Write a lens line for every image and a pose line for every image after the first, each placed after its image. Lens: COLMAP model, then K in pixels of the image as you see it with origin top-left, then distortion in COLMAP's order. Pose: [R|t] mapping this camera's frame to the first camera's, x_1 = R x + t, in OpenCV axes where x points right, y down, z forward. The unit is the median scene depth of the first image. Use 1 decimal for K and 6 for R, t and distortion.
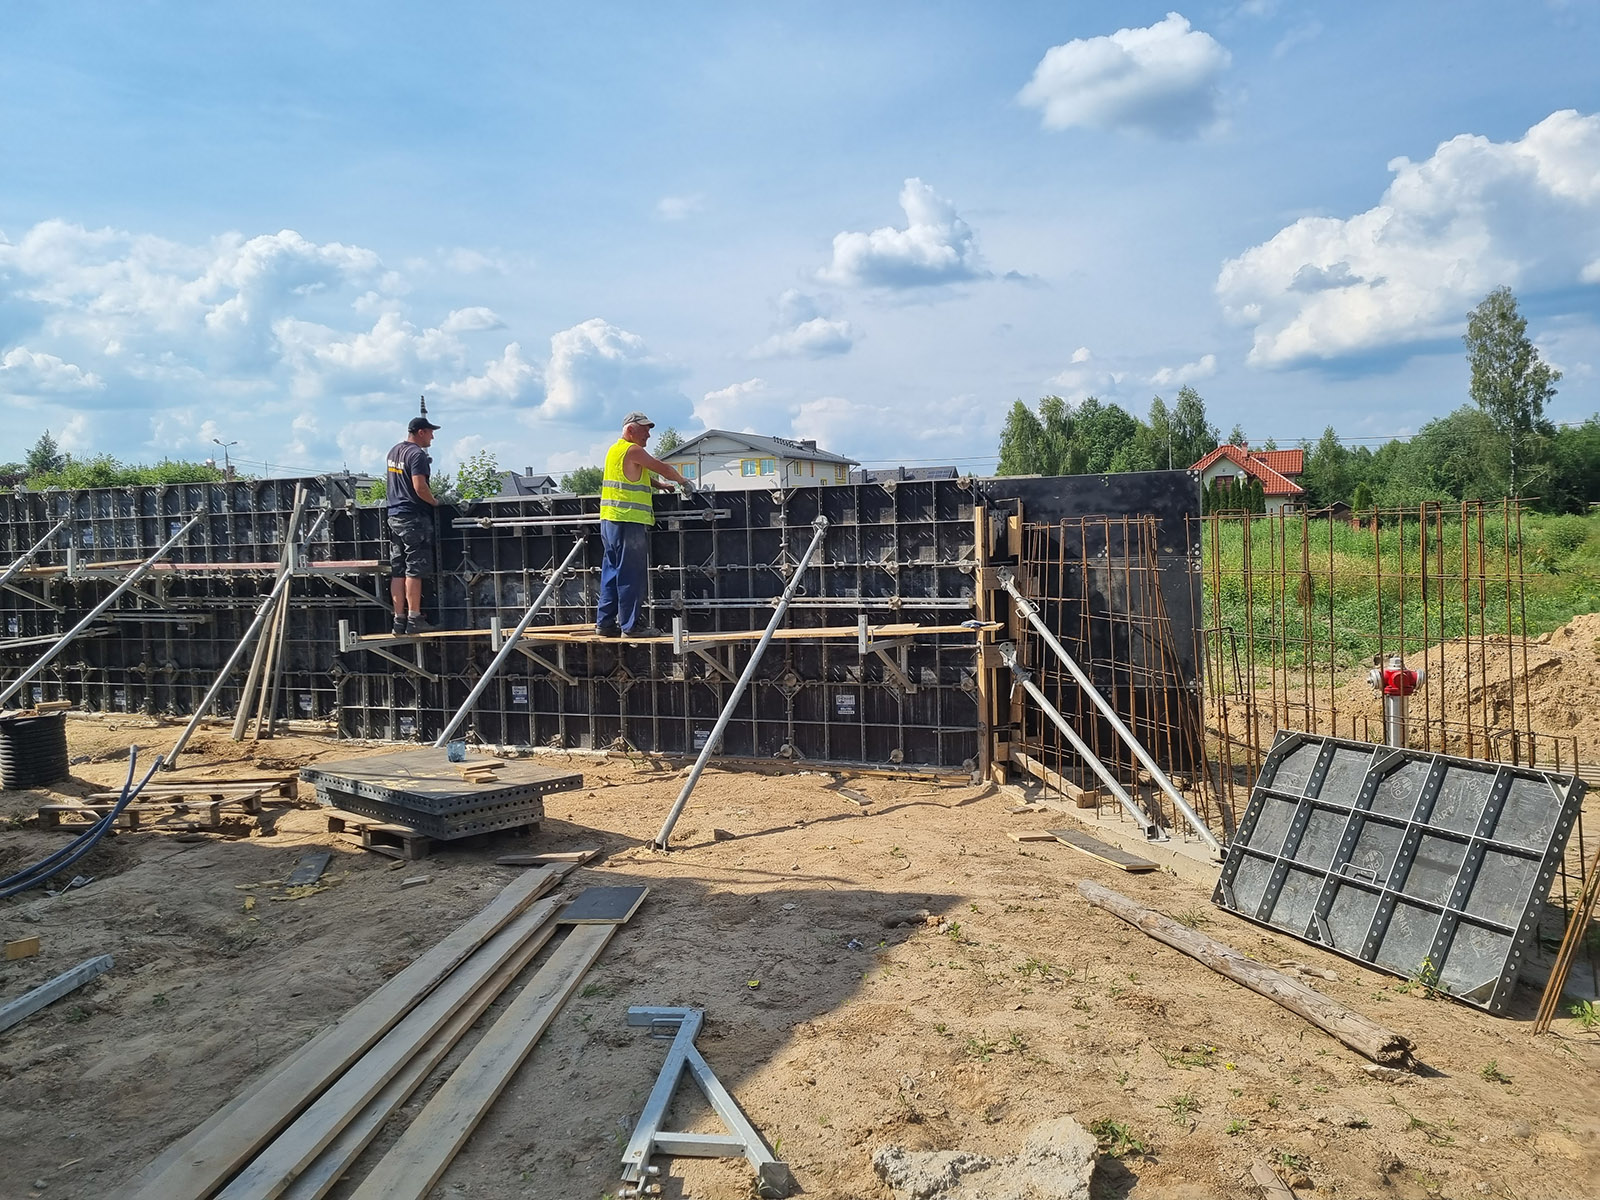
lens RADIAL K [[1191.8, 0, 787.9], [0, 1191.8, 603.6], [0, 0, 1]] dist [0.060537, -0.025244]
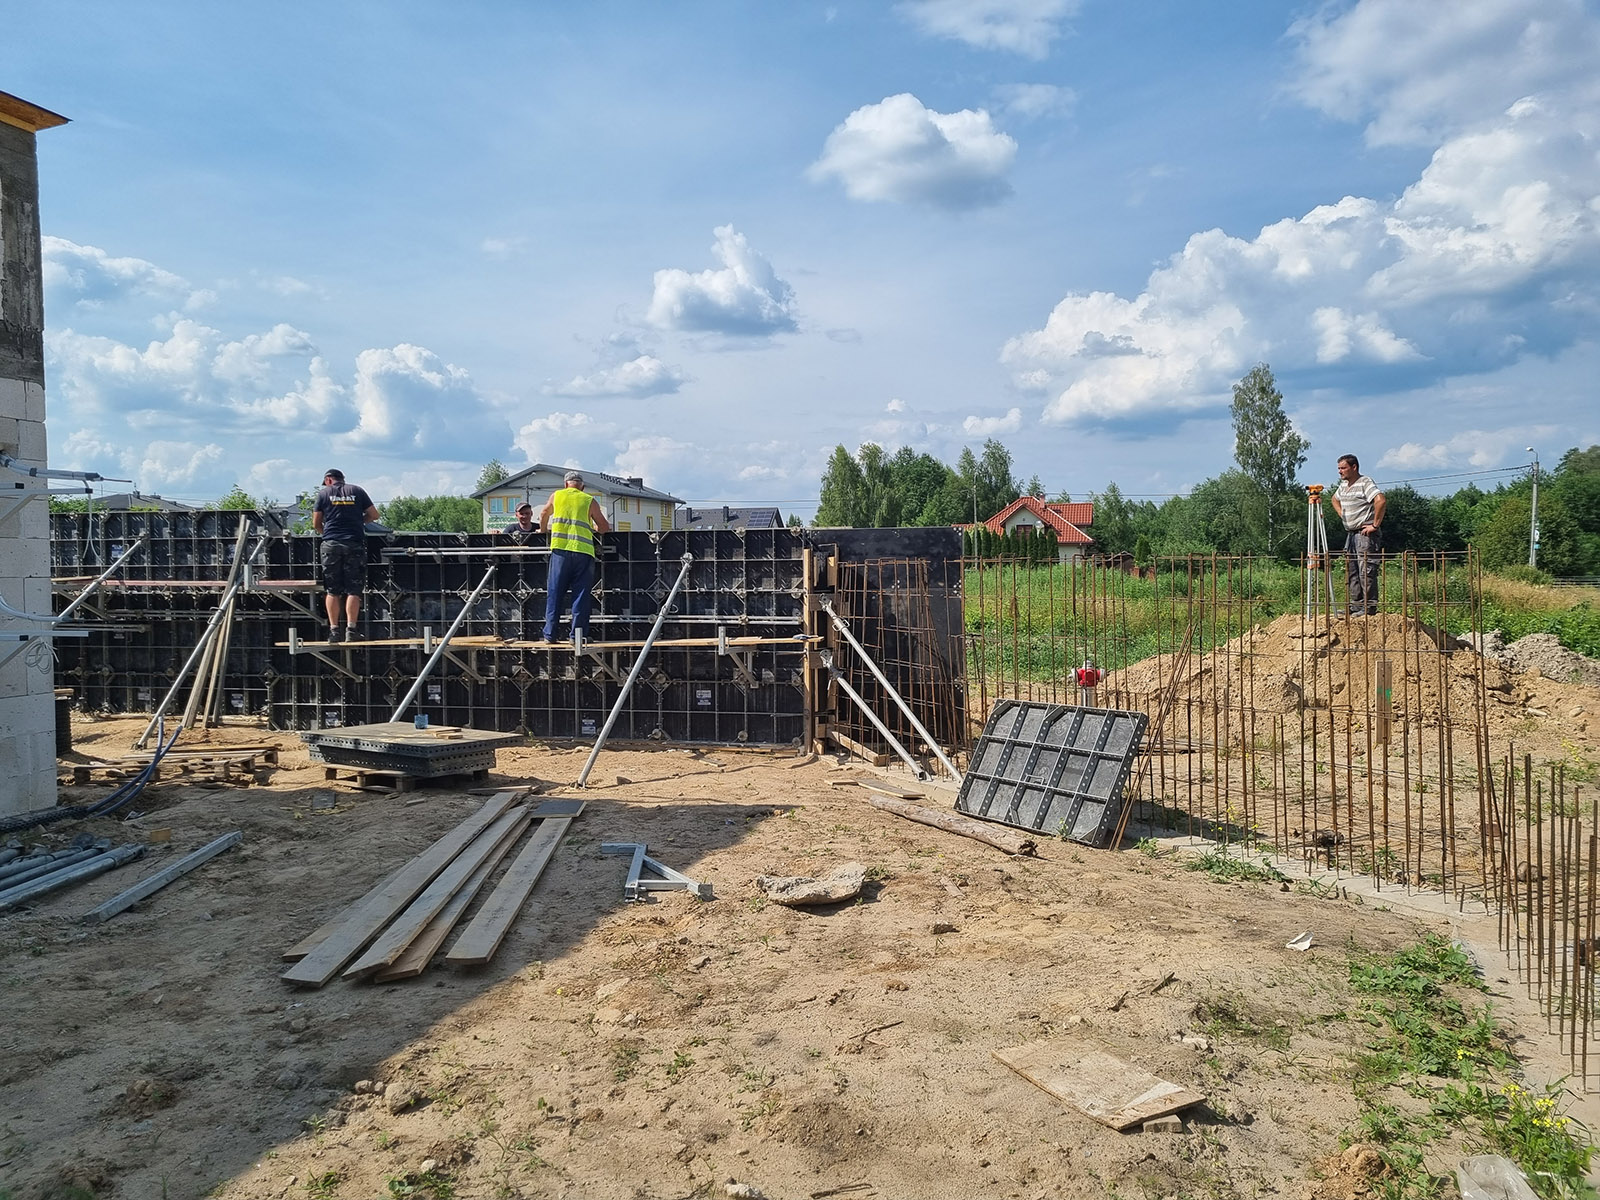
lens RADIAL K [[1191.8, 0, 810.8], [0, 1191.8, 608.9], [0, 0, 1]] dist [0.060537, -0.025244]
pose [[0.985674, 0.016578, 0.167843, -0.045927], [-0.011992, 0.999528, -0.028298, 0.018393], [-0.168233, 0.025880, 0.985408, -0.248376]]
